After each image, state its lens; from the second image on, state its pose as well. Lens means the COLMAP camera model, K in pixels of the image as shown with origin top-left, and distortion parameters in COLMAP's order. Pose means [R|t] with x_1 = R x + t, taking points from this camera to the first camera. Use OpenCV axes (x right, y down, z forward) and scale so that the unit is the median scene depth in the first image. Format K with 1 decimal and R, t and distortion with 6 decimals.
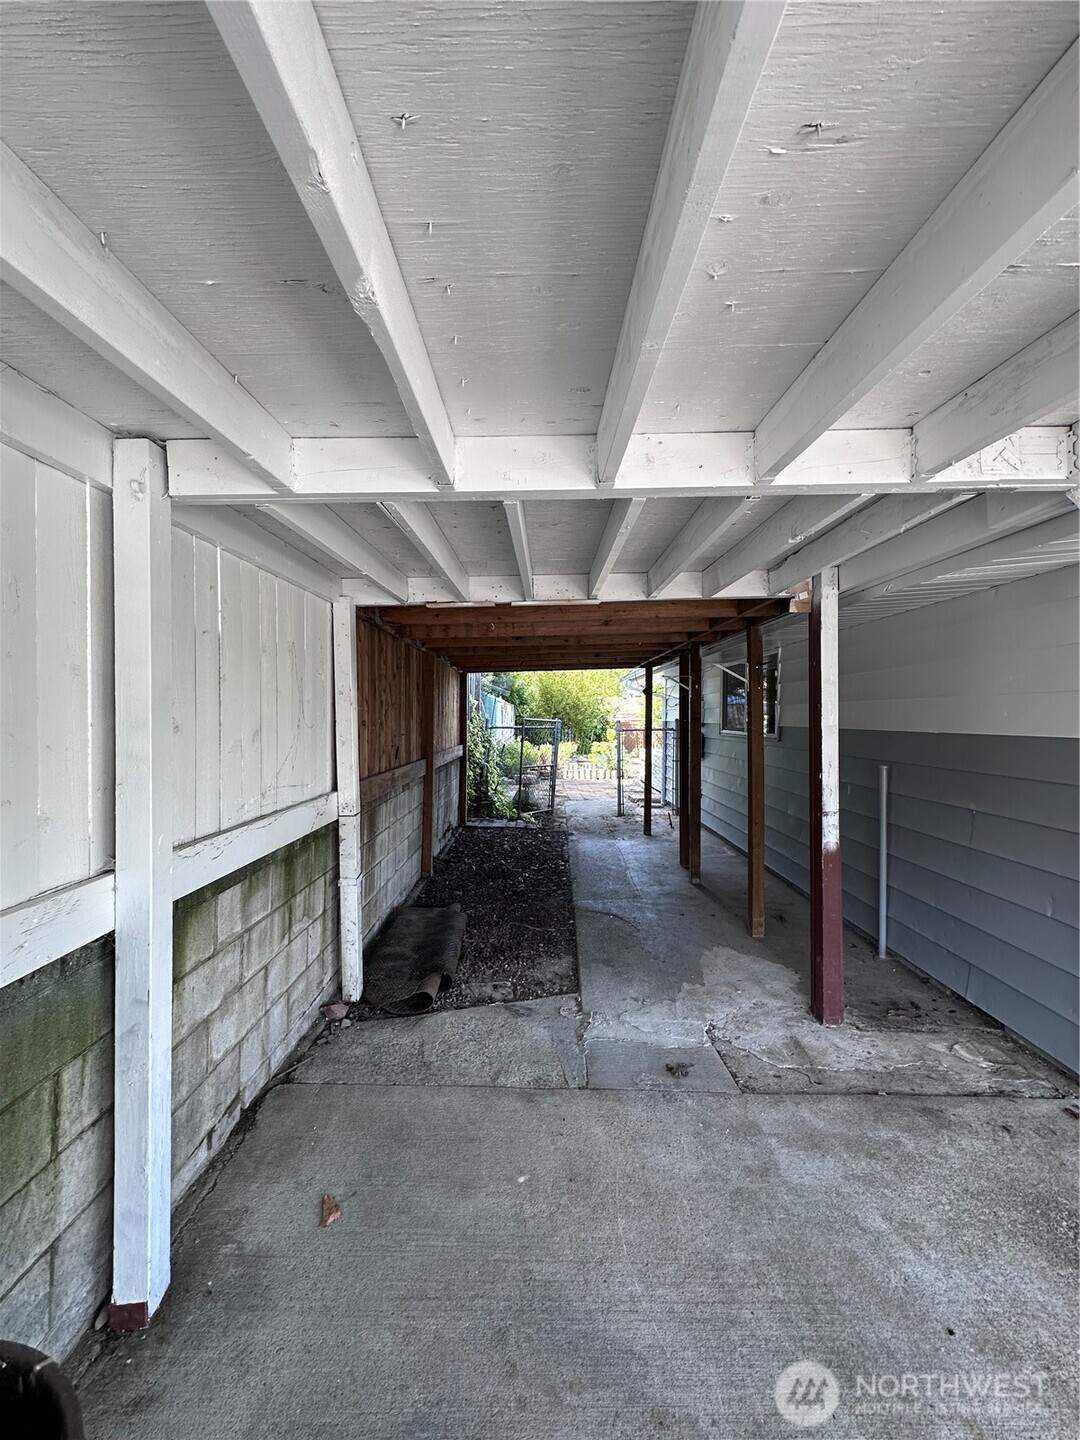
lens RADIAL K [[588.4, 0, 538.0], [0, 588.4, 716.7], [0, 0, 1]] dist [-0.000464, -0.000022]
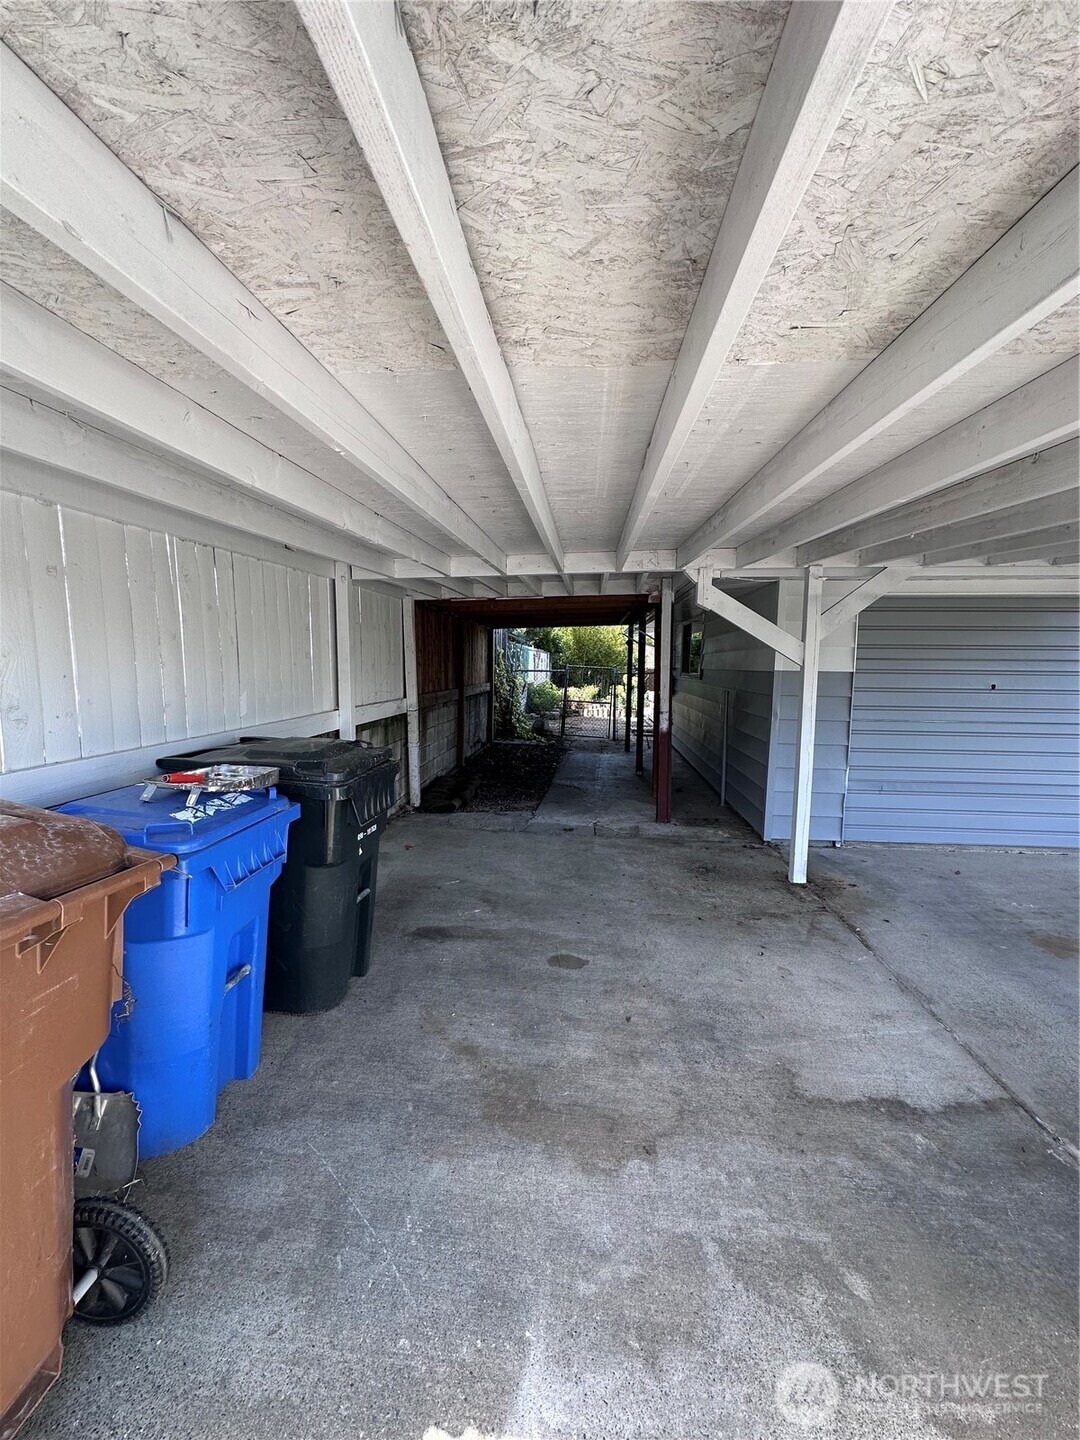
lens RADIAL K [[588.4, 0, 537.6], [0, 588.4, 718.5], [0, 0, 1]] dist [-0.000464, -0.000022]
pose [[0.996267, 0.013615, -0.085243, 0.186173], [-0.005736, 0.995742, 0.092003, 0.009658], [0.086133, -0.091171, 0.992103, -0.648900]]
